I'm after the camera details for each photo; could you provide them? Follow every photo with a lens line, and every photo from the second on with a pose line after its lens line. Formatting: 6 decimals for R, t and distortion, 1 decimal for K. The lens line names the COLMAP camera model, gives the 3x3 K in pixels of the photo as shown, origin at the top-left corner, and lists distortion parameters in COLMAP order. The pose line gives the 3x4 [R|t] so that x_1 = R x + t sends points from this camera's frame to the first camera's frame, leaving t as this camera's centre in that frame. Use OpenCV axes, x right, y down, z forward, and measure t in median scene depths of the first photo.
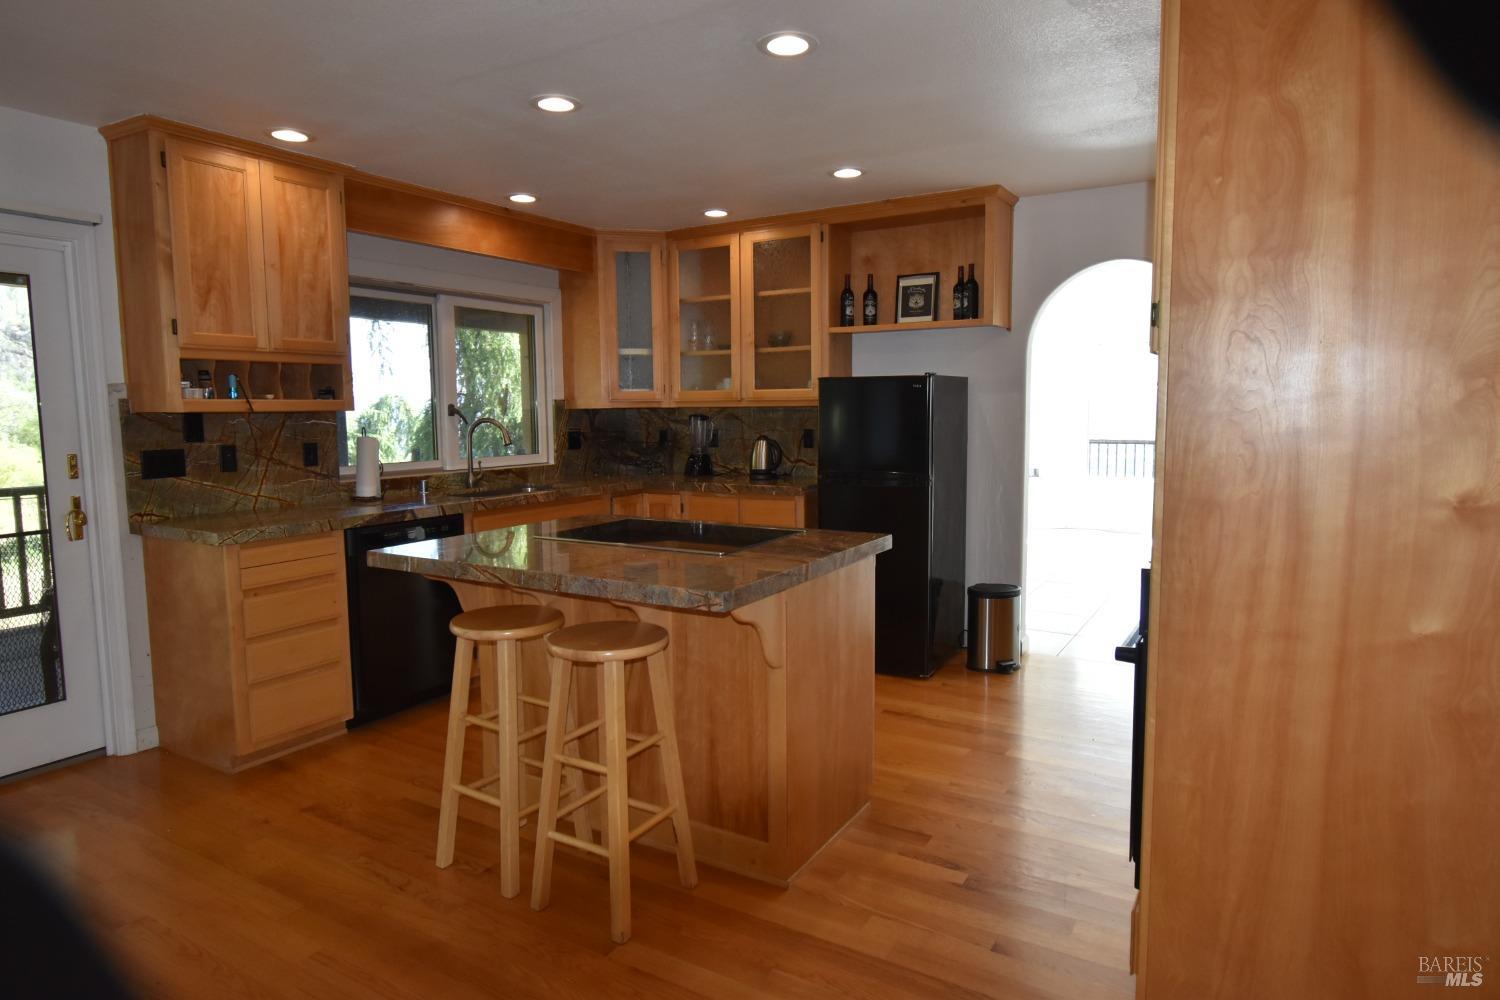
lens RADIAL K [[872.0, 0, 750.0], [0, 872.0, 500.0], [0, 0, 1]] dist [0.002210, 0.000180]
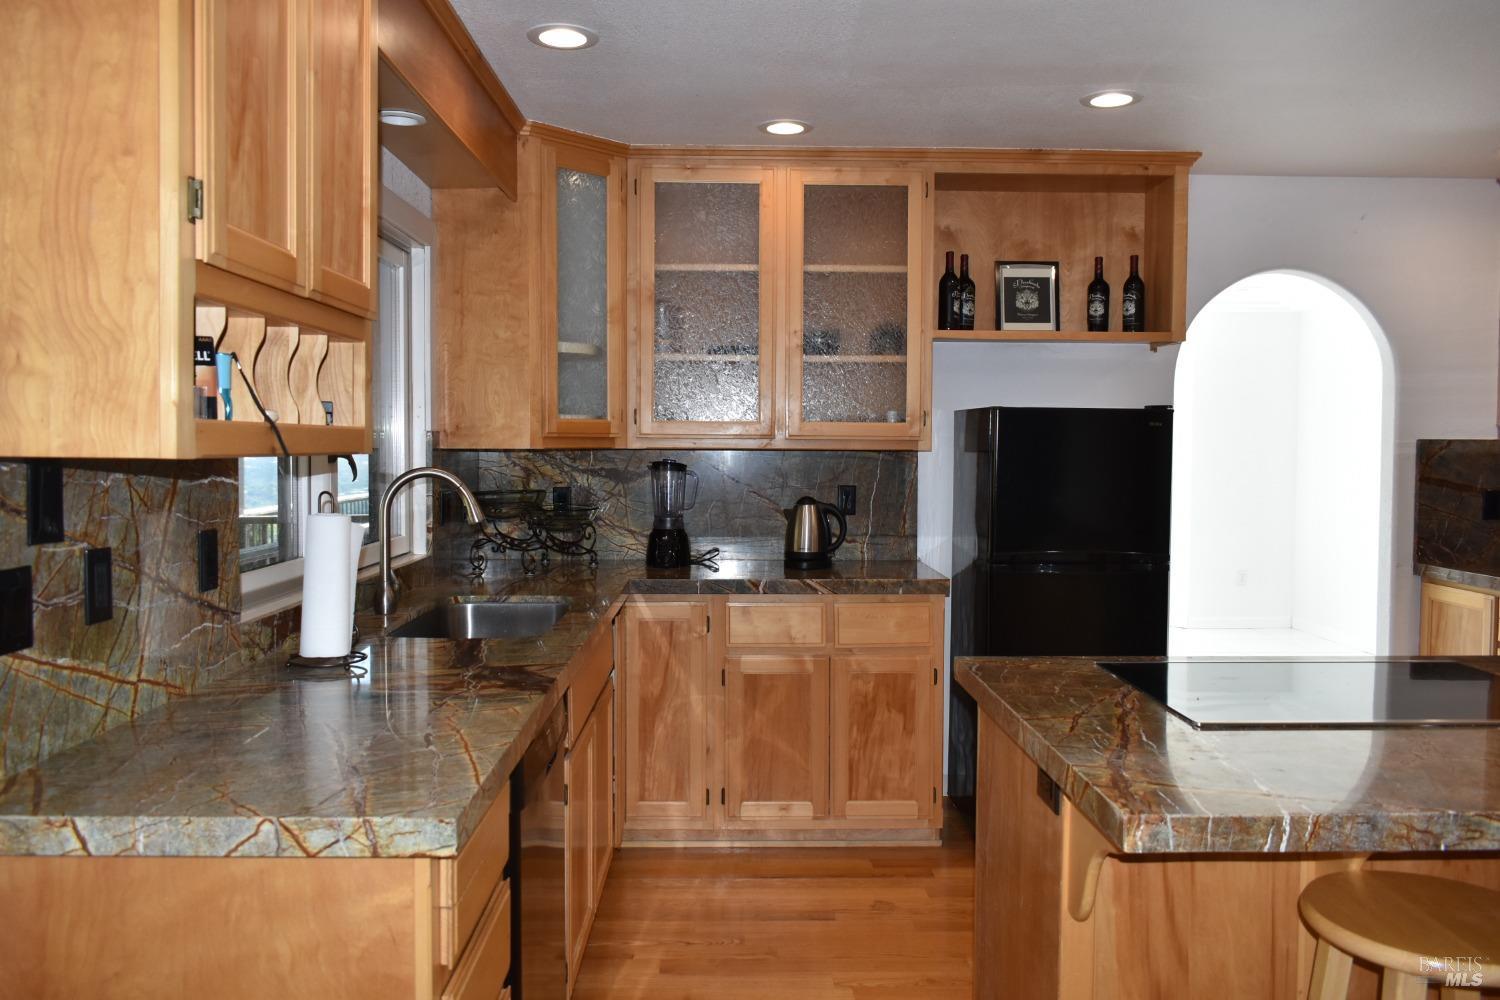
lens RADIAL K [[1159.4, 0, 750.0], [0, 1159.4, 500.0], [0, 0, 1]] dist [-0.001963, 0.000191]
pose [[0.840178, -0.011561, 0.542187, -0.491966], [0.042934, 0.998053, -0.045250, -0.038838], [-0.540608, 0.061297, 0.839039, 0.361564]]
